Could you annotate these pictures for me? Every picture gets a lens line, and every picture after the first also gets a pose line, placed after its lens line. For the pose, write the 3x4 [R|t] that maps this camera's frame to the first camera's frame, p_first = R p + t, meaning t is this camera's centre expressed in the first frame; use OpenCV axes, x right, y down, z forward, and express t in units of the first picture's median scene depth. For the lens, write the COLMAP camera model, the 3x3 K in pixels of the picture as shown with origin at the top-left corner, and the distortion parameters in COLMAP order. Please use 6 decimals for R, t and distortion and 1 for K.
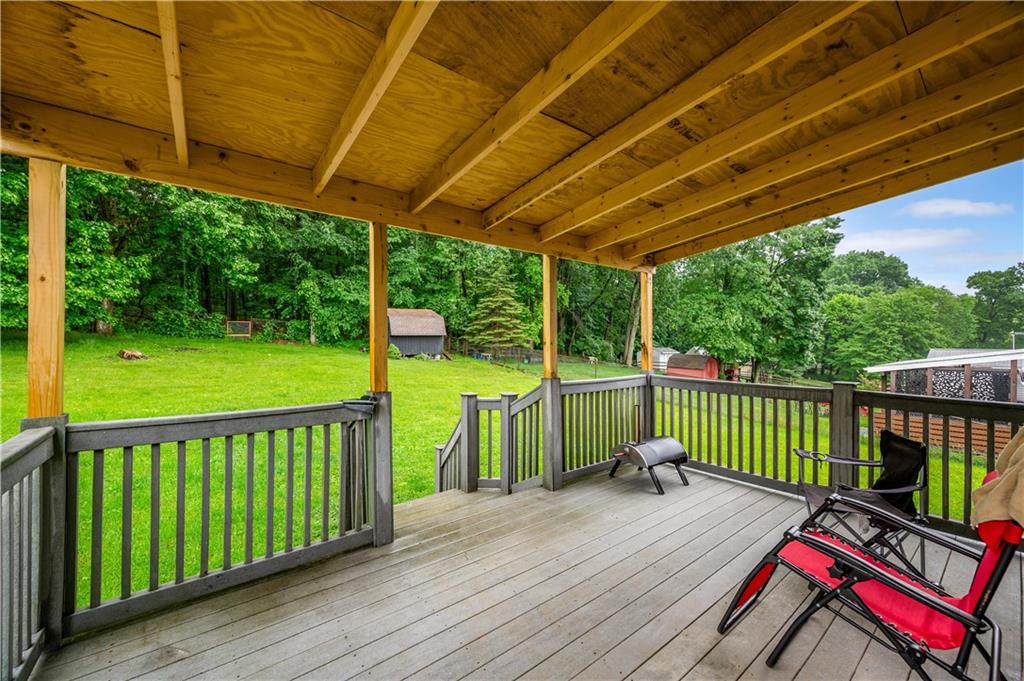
lens RADIAL K [[404.5, 0, 511.5], [0, 404.5, 339.8], [0, 0, 1]] dist [0.002942, 0.000098]
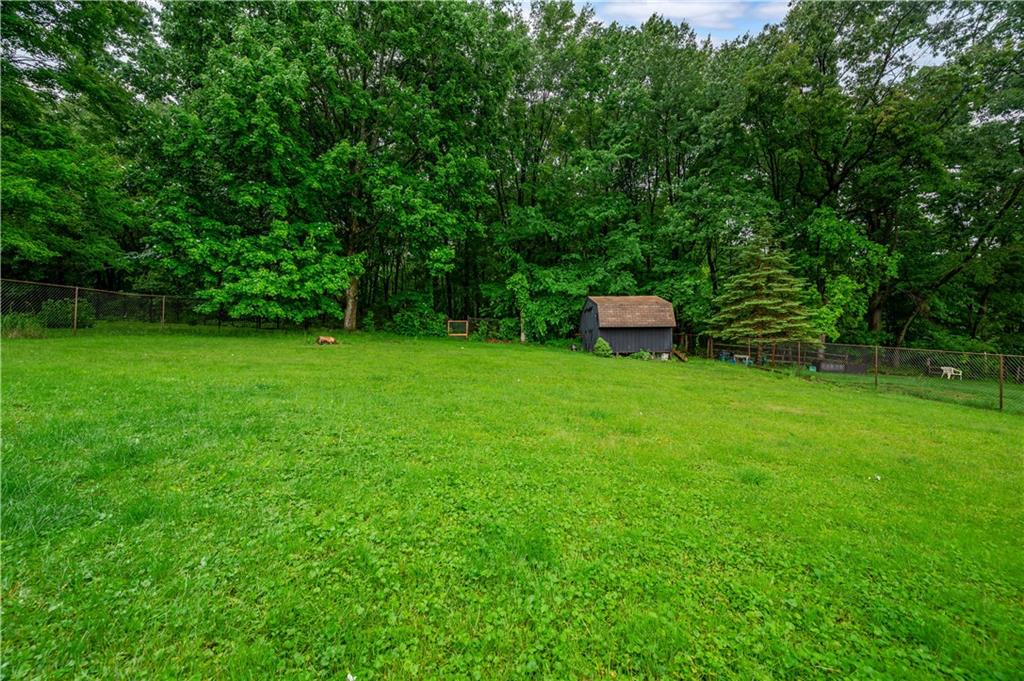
lens RADIAL K [[410.0, 0, 514.3], [0, 410.0, 340.6], [0, 0, 1]] dist [0.000895, 0.000115]
pose [[0.830373, -0.024823, -0.556654, 0.006469], [0.003290, 0.999208, -0.039650, 0.041579], [0.557198, 0.031093, 0.829797, 0.224162]]
